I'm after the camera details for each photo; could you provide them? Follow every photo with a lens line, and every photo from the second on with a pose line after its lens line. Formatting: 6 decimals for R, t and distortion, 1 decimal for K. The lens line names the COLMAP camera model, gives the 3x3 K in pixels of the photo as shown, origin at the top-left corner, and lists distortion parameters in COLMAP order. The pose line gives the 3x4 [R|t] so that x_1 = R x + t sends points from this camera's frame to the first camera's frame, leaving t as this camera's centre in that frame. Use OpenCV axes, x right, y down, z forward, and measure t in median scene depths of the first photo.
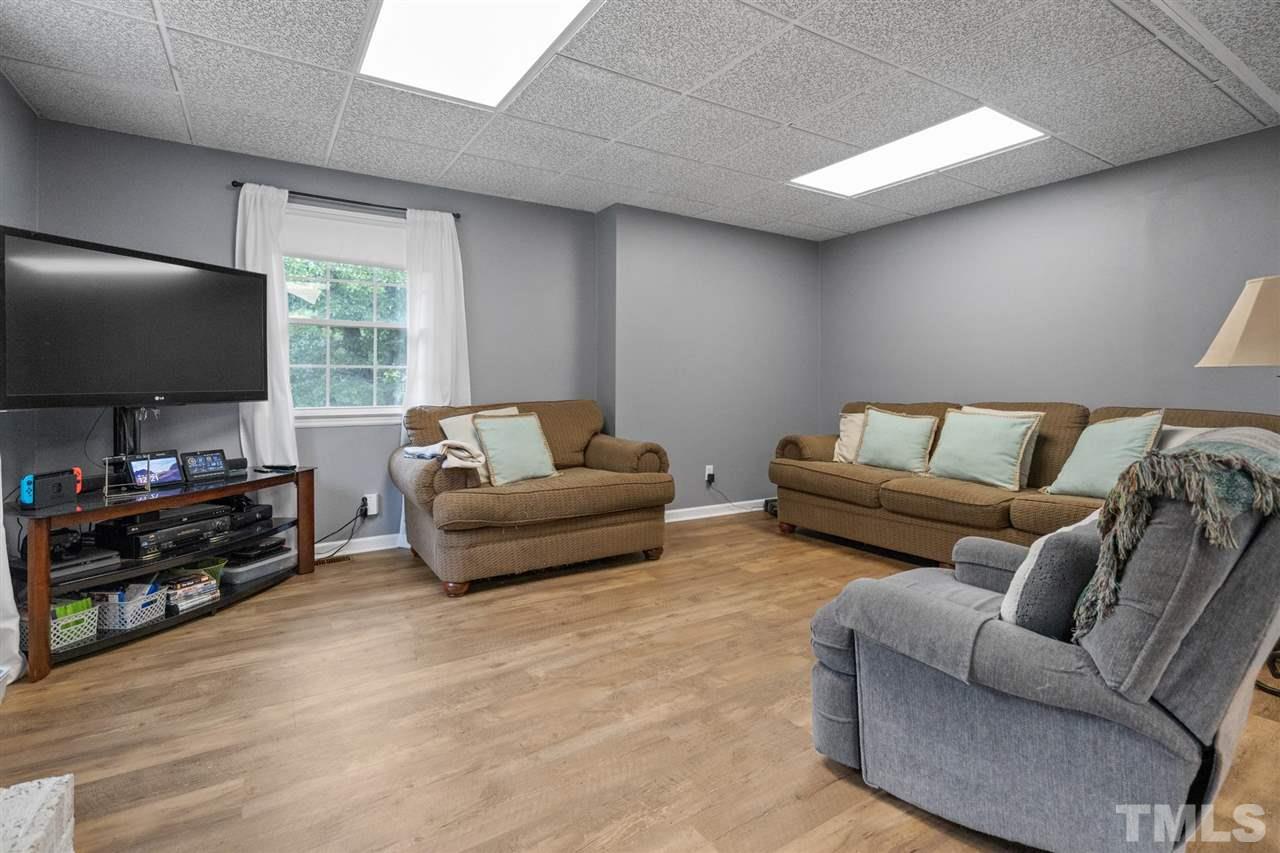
lens RADIAL K [[599.1, 0, 644.4], [0, 599.1, 375.4], [0, 0, 1]] dist [-0.001887, 0.000252]
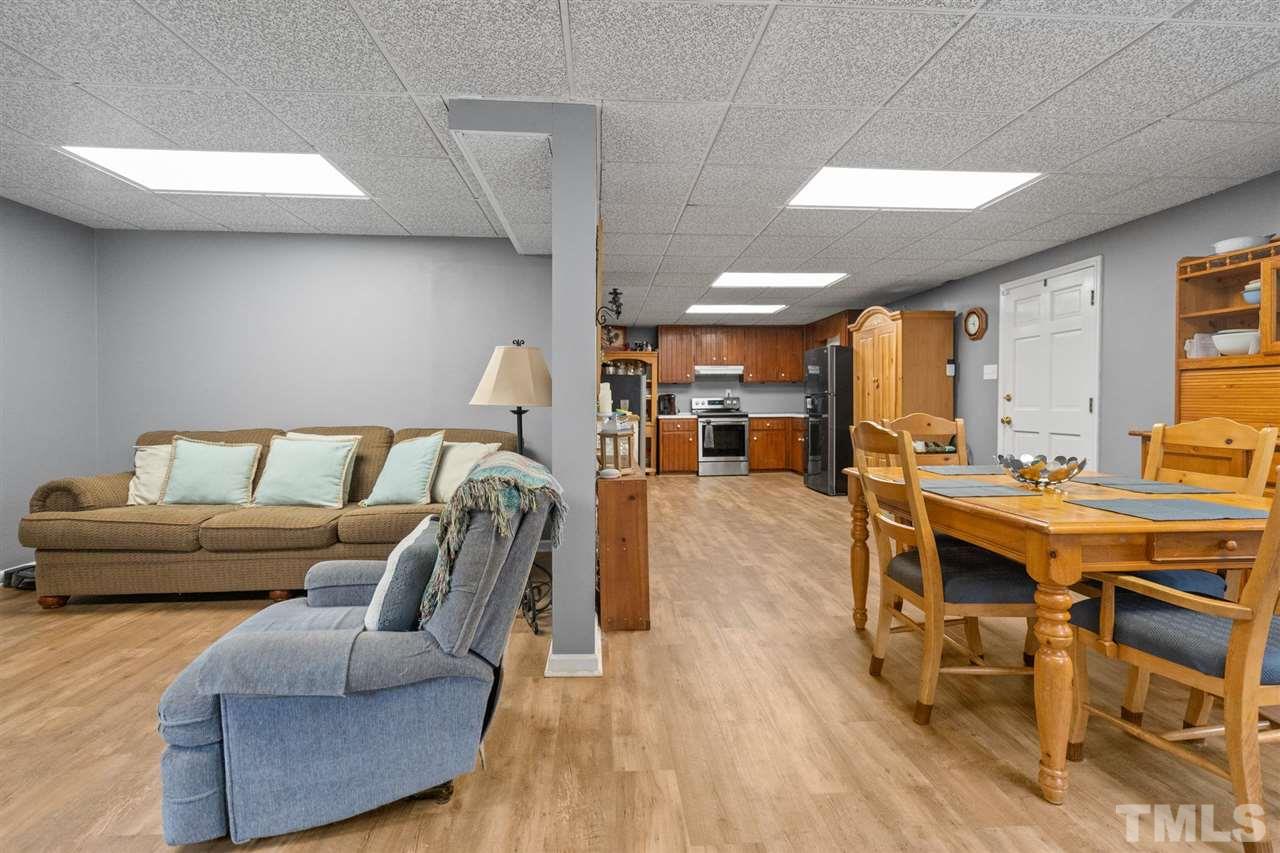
lens RADIAL K [[576.9, 0, 640.5], [0, 576.9, 403.2], [0, 0, 1]] dist [-0.000925, -0.000656]
pose [[0.477695, -0.000640, 0.878525, -0.104601], [-0.019932, 0.999734, 0.011566, -0.047356], [-0.878299, -0.023036, 0.477556, -0.012041]]
